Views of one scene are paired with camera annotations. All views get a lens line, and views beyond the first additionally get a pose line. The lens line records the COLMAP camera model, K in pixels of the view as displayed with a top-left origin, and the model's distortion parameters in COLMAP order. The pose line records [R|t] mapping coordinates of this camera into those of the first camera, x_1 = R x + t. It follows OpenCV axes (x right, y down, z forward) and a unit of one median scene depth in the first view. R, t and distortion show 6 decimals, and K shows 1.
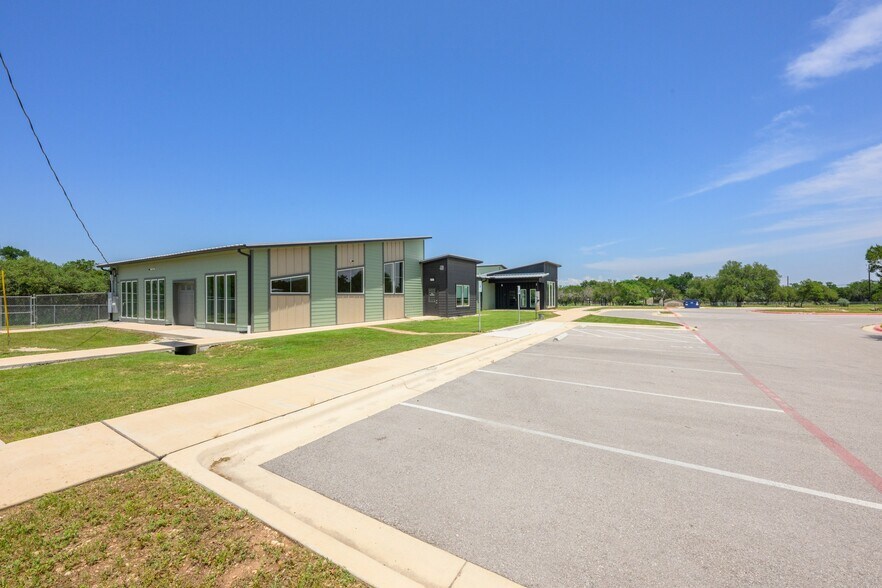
lens RADIAL K [[504.7, 0, 441.0], [0, 504.7, 295.4], [0, 0, 1]] dist [-0.024227, -0.000557]
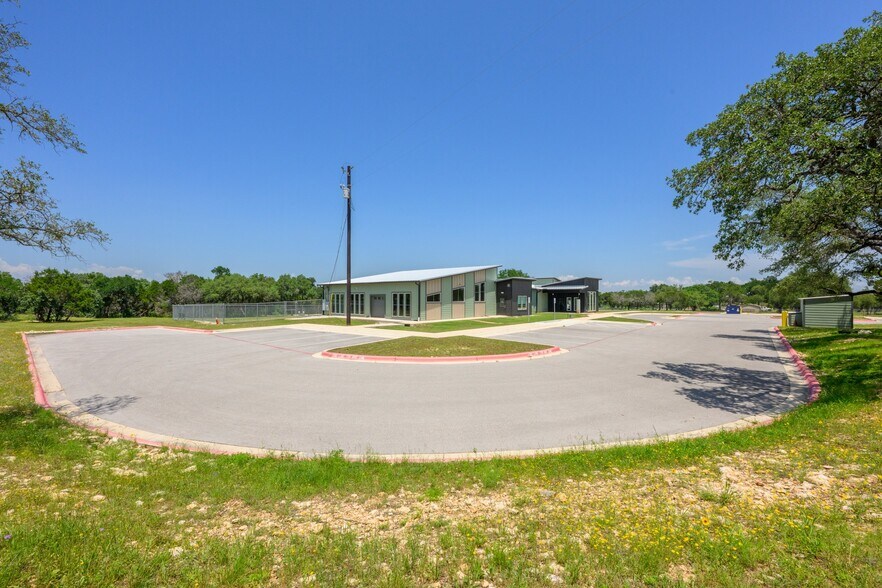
lens RADIAL K [[504.7, 0, 440.7], [0, 504.7, 294.8], [0, 0, 1]] dist [-0.024227, -0.000557]
pose [[0.991138, 0.008753, -0.132547, 0.000440], [-0.009541, 0.999940, -0.005314, -0.013732], [0.132492, 0.006532, 0.991163, -0.615778]]
